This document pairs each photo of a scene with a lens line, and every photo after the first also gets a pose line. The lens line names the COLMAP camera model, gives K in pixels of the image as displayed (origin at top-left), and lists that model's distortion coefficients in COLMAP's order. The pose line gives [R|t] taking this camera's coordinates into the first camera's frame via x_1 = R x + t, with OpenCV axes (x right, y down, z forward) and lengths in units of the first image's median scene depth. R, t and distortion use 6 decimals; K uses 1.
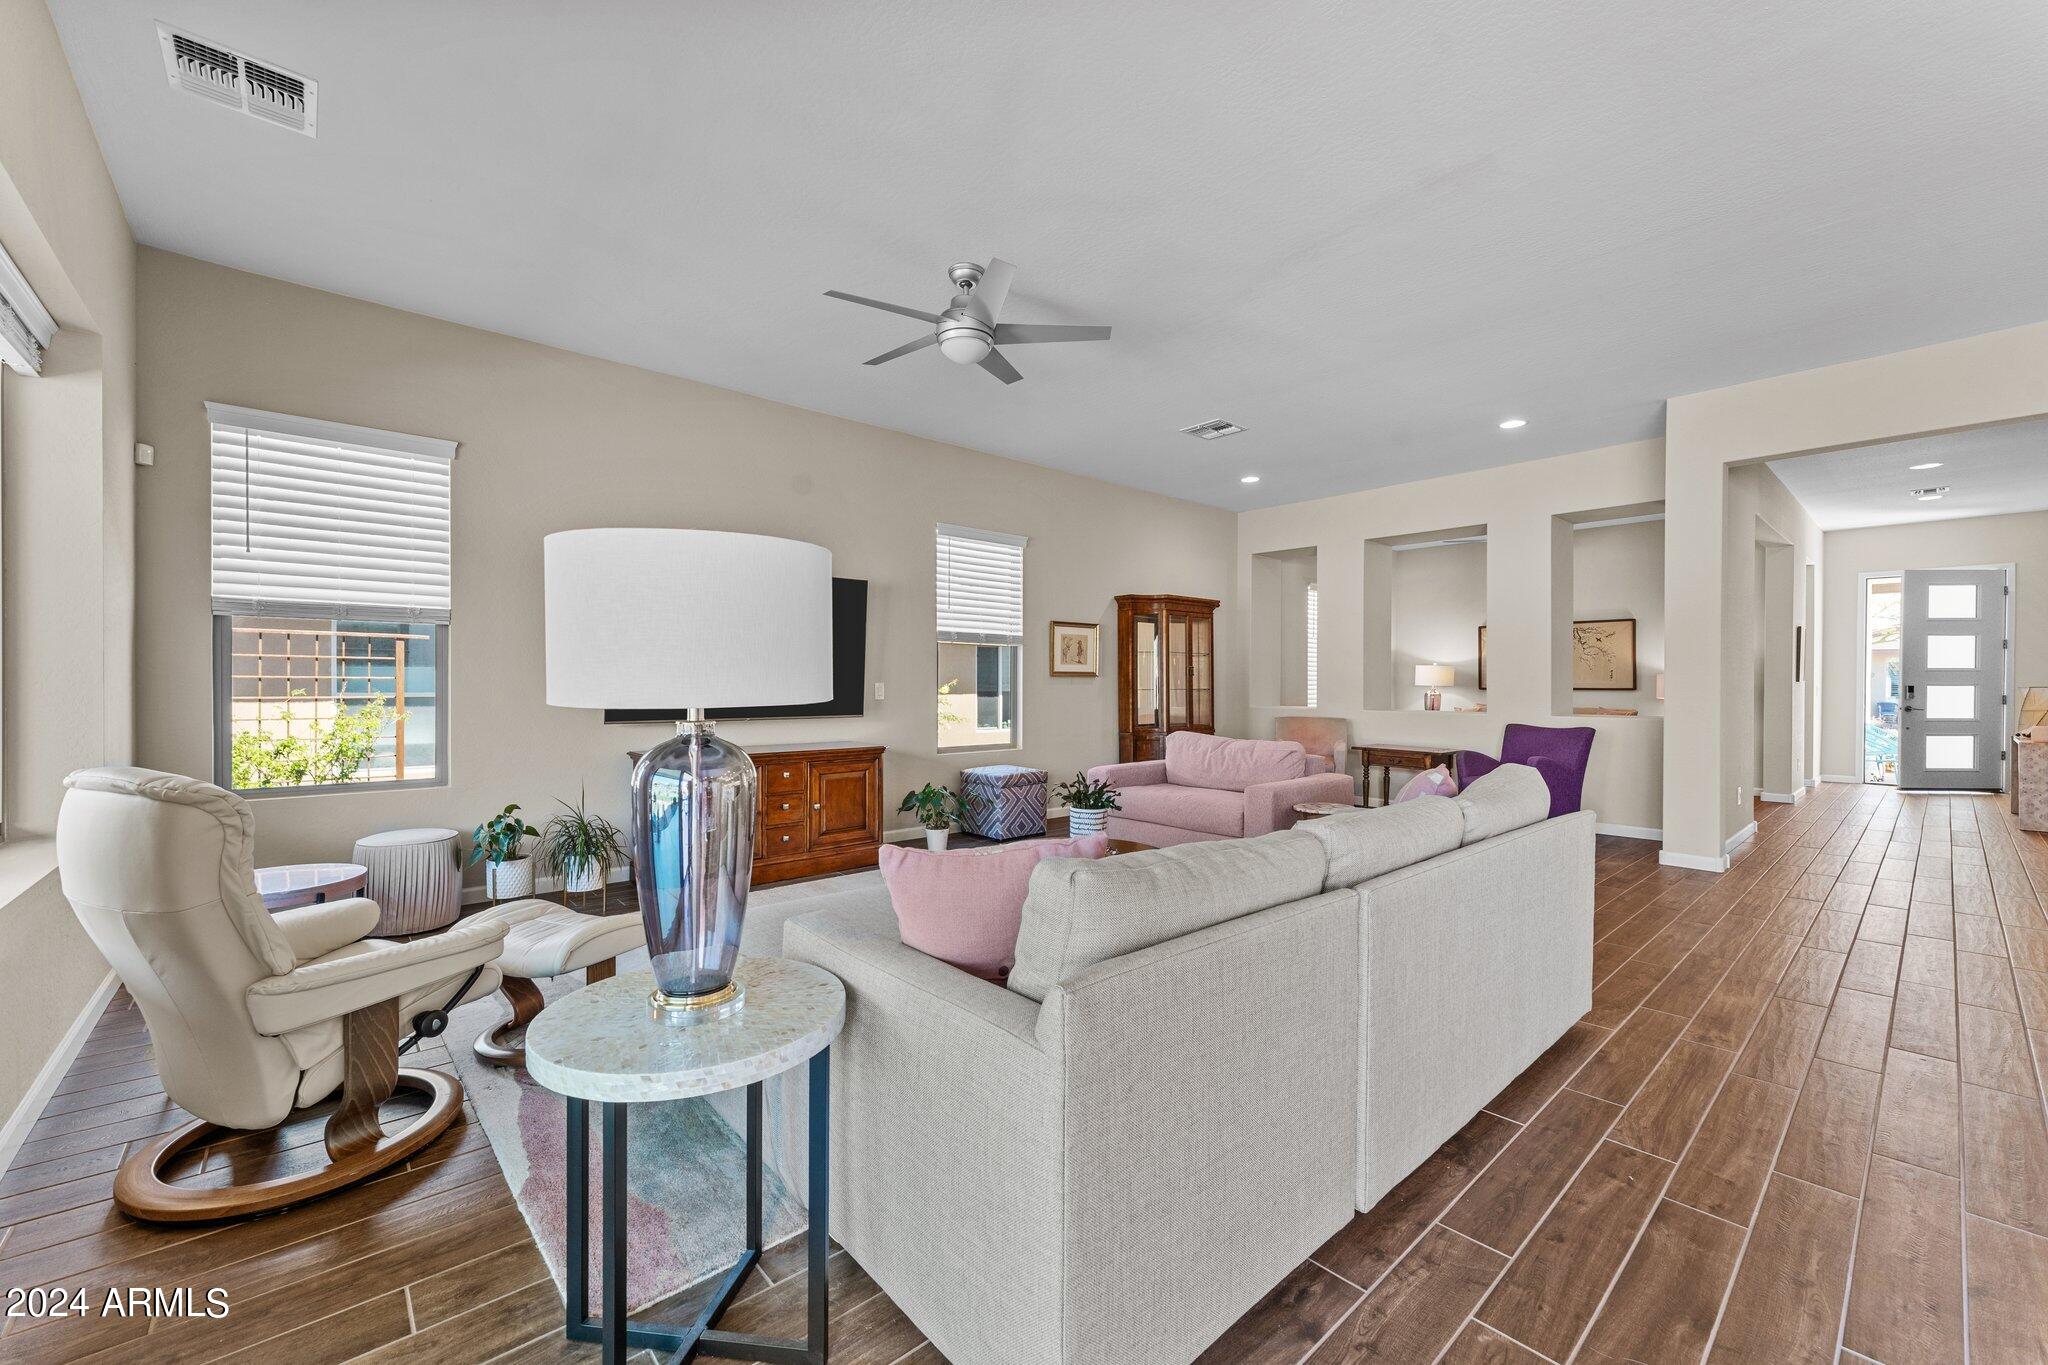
lens RADIAL K [[812.3, 0, 1021.9], [0, 812.3, 686.3], [0, 0, 1]] dist [-0.000508, -0.000056]
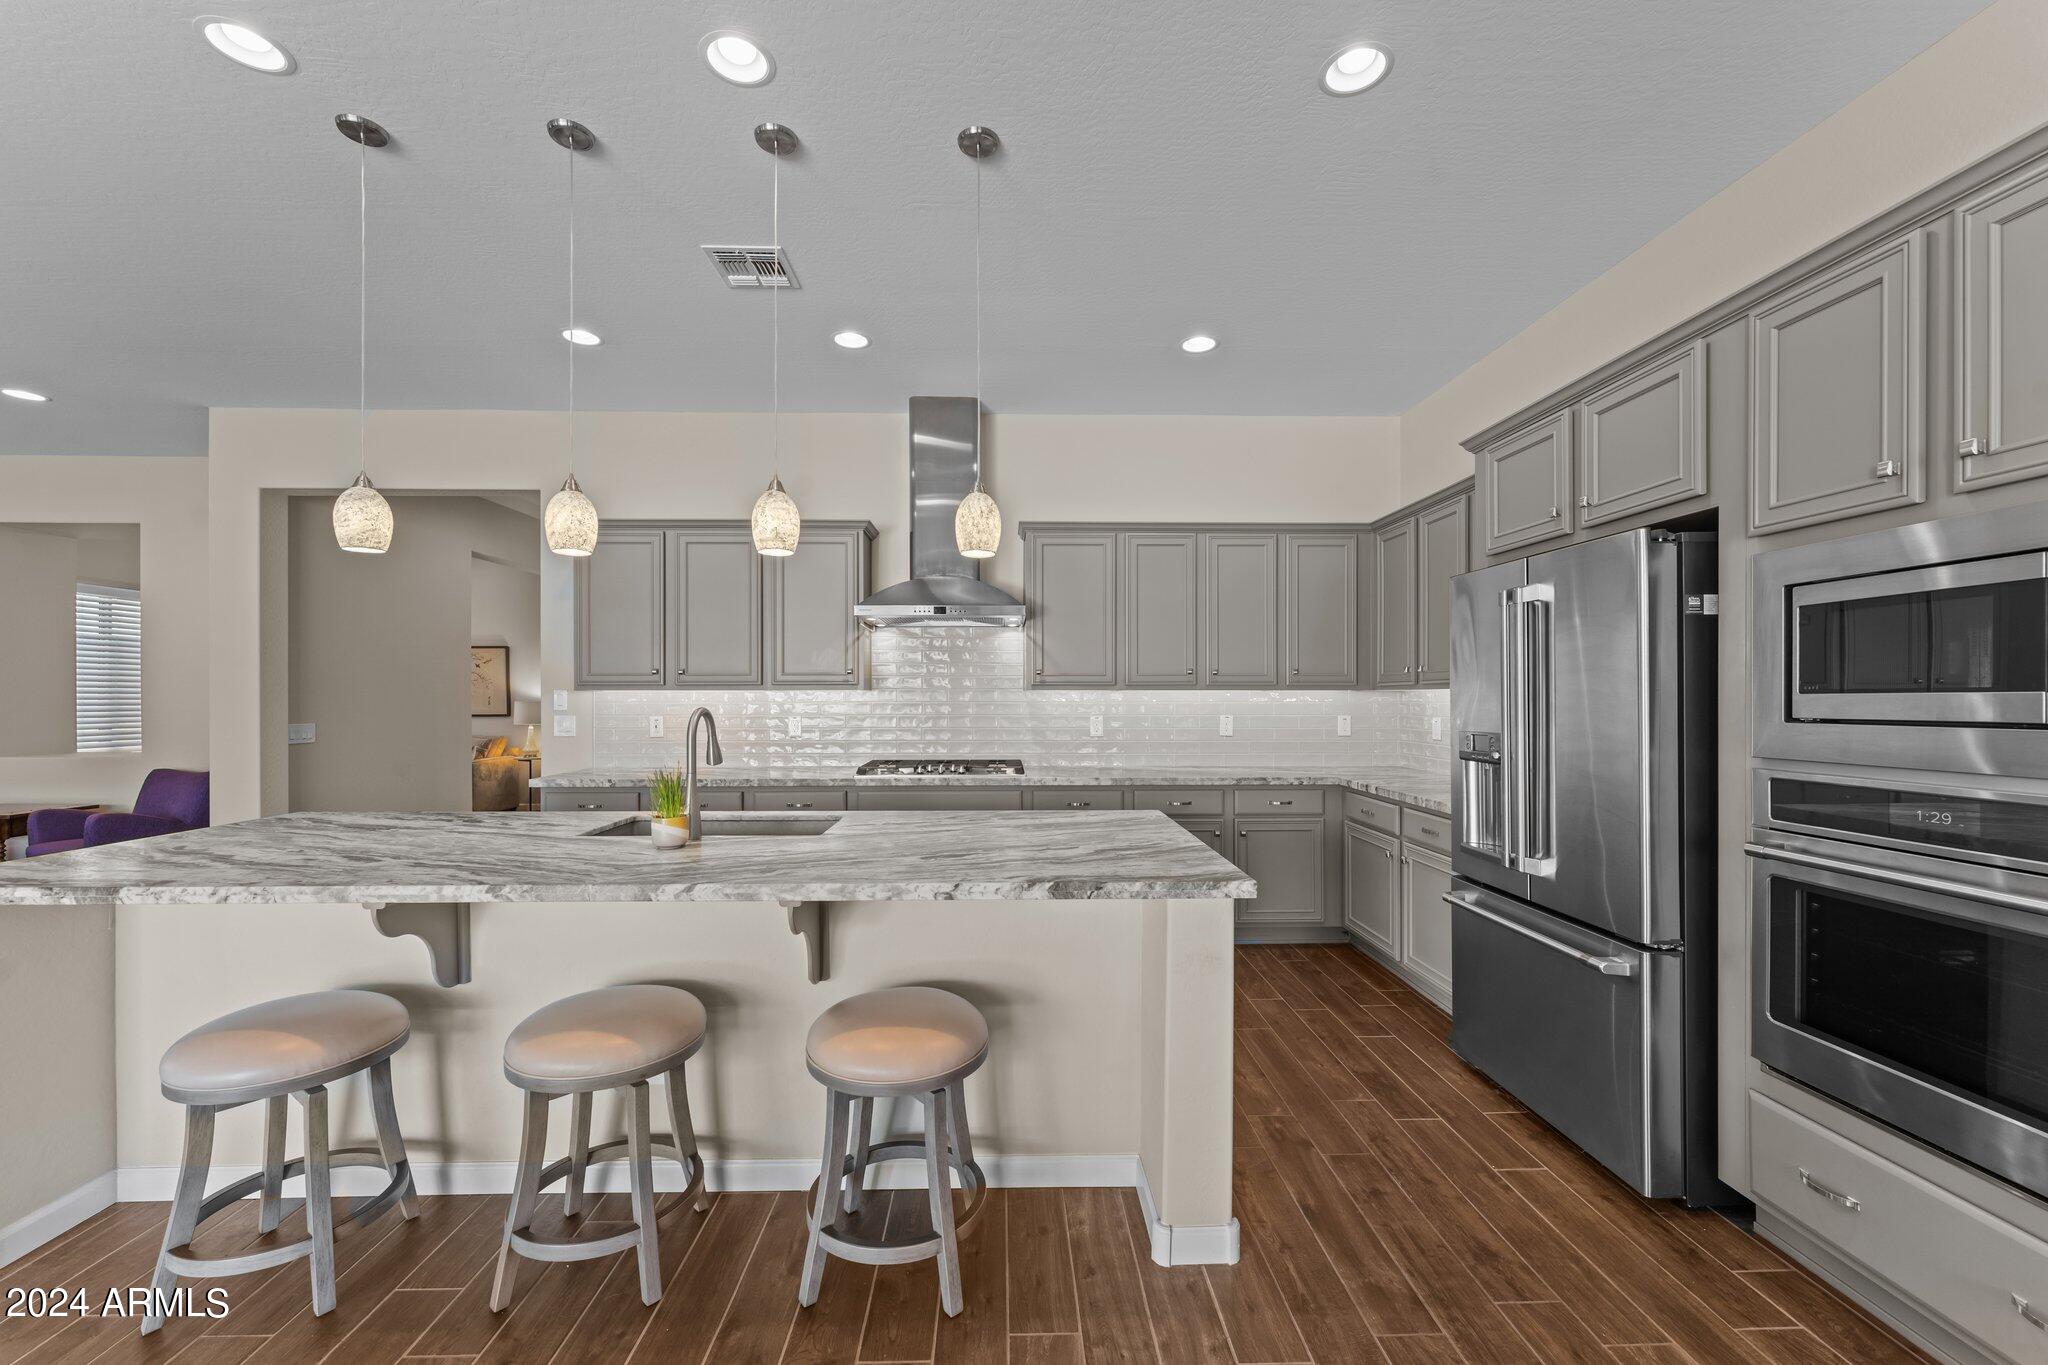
lens RADIAL K [[813.1, 0, 1019.5], [0, 813.1, 695.5], [0, 0, 1]] dist [0.001803, -0.000216]
pose [[0.640773, -0.002936, 0.767725, 0.569291], [0.006318, 0.999979, -0.001449, -0.023055], [-0.767704, 0.005779, 0.640778, -0.221161]]
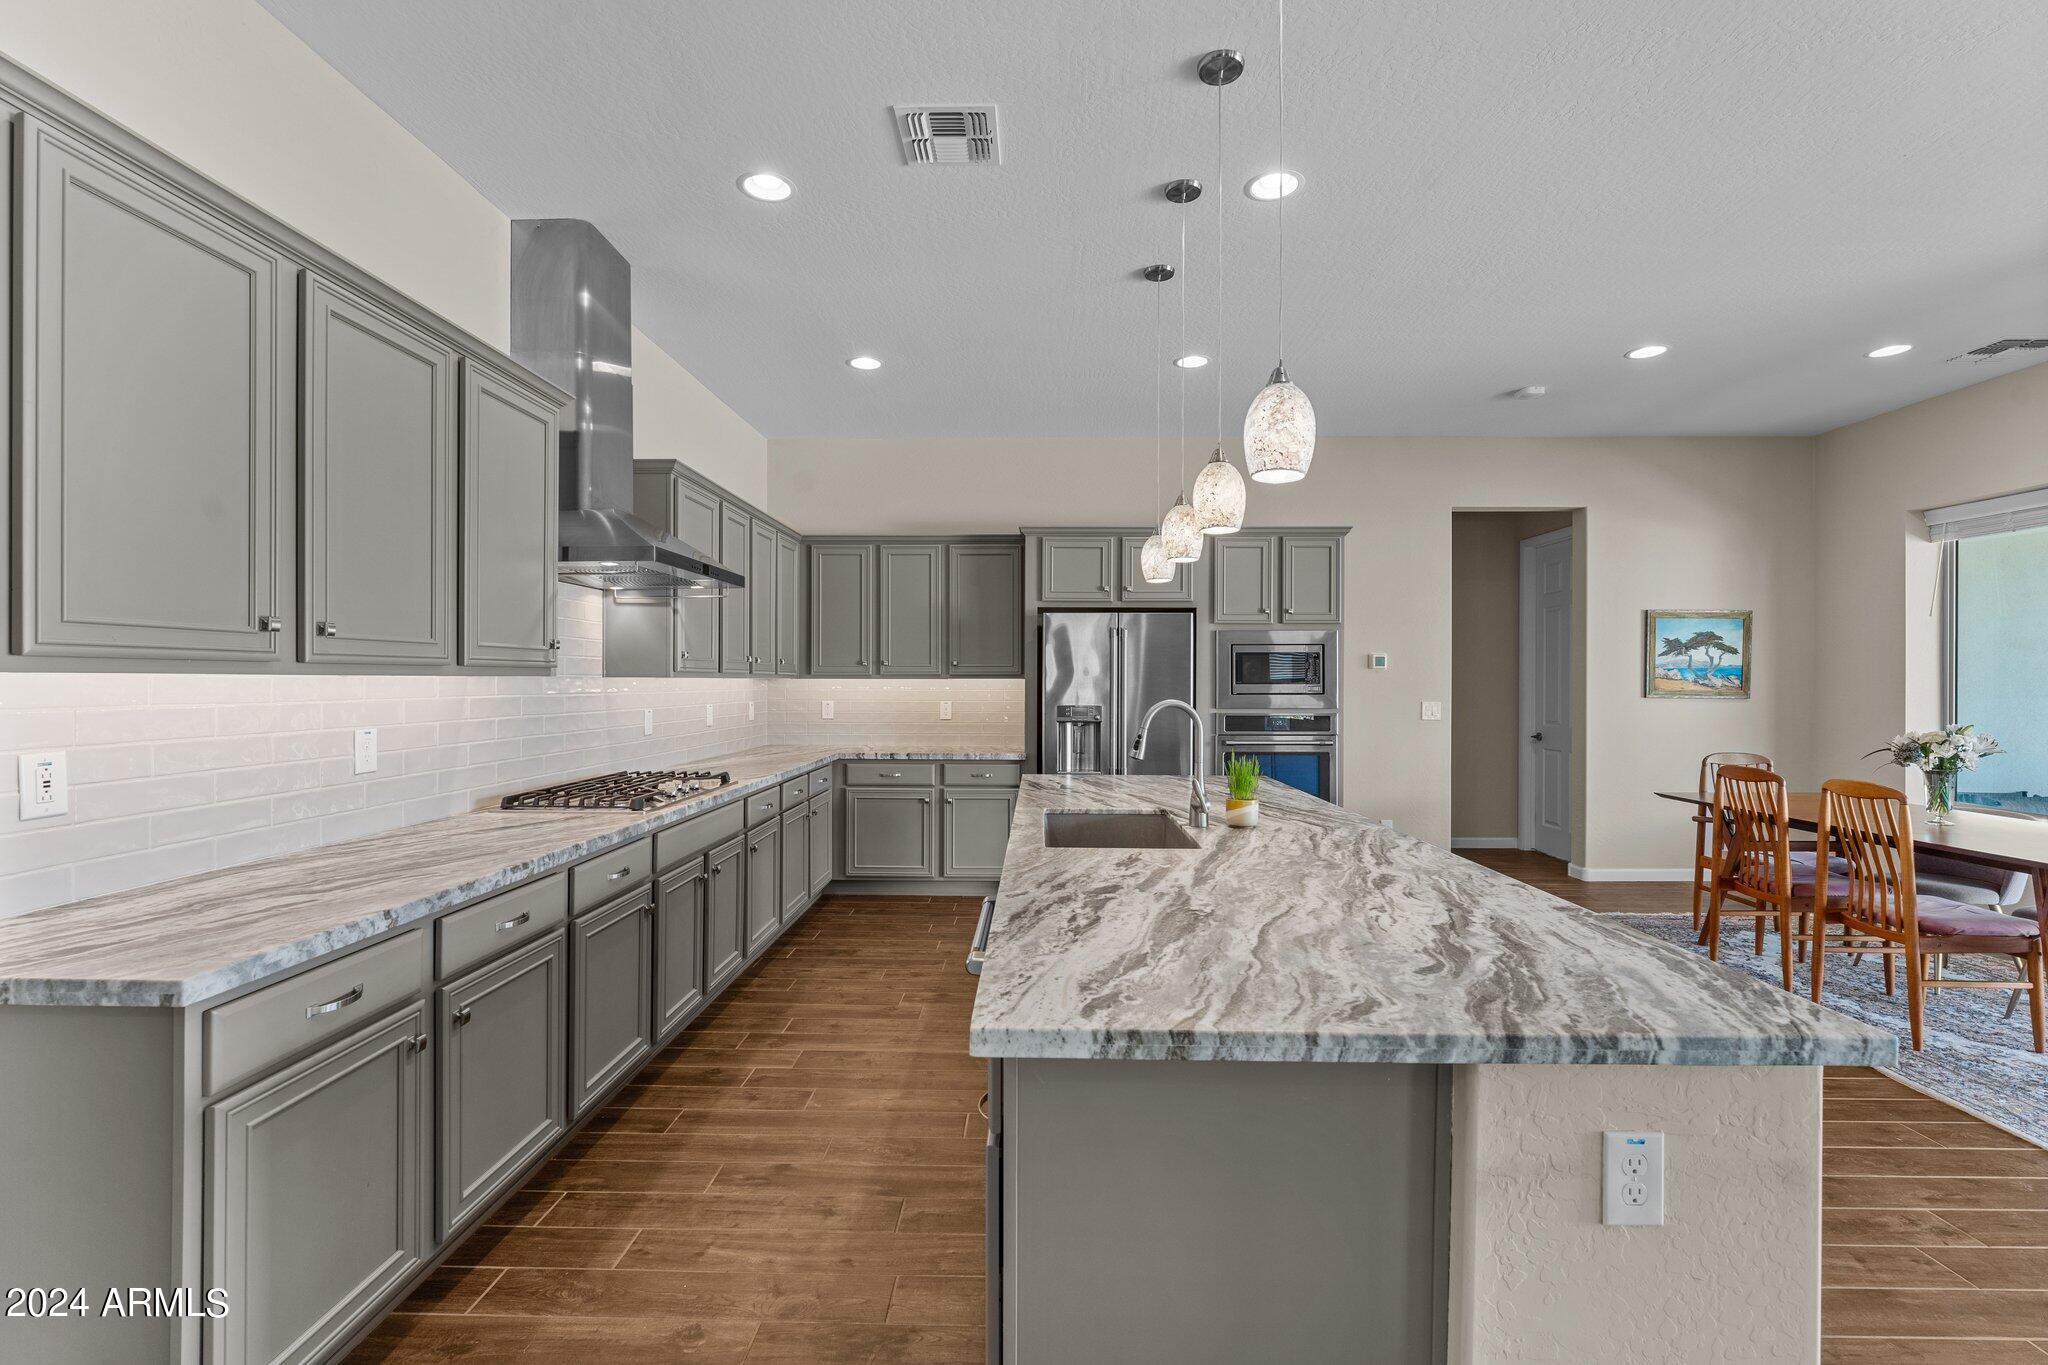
lens RADIAL K [[886.5, 0, 1026.5], [0, 886.5, 682.6], [0, 0, 1]] dist [-0.002292, -0.000183]
pose [[-0.738478, -0.006260, 0.674248, 0.534517], [-0.001279, 0.999968, 0.007882, -0.030733], [-0.674276, 0.004958, -0.738463, 0.529669]]
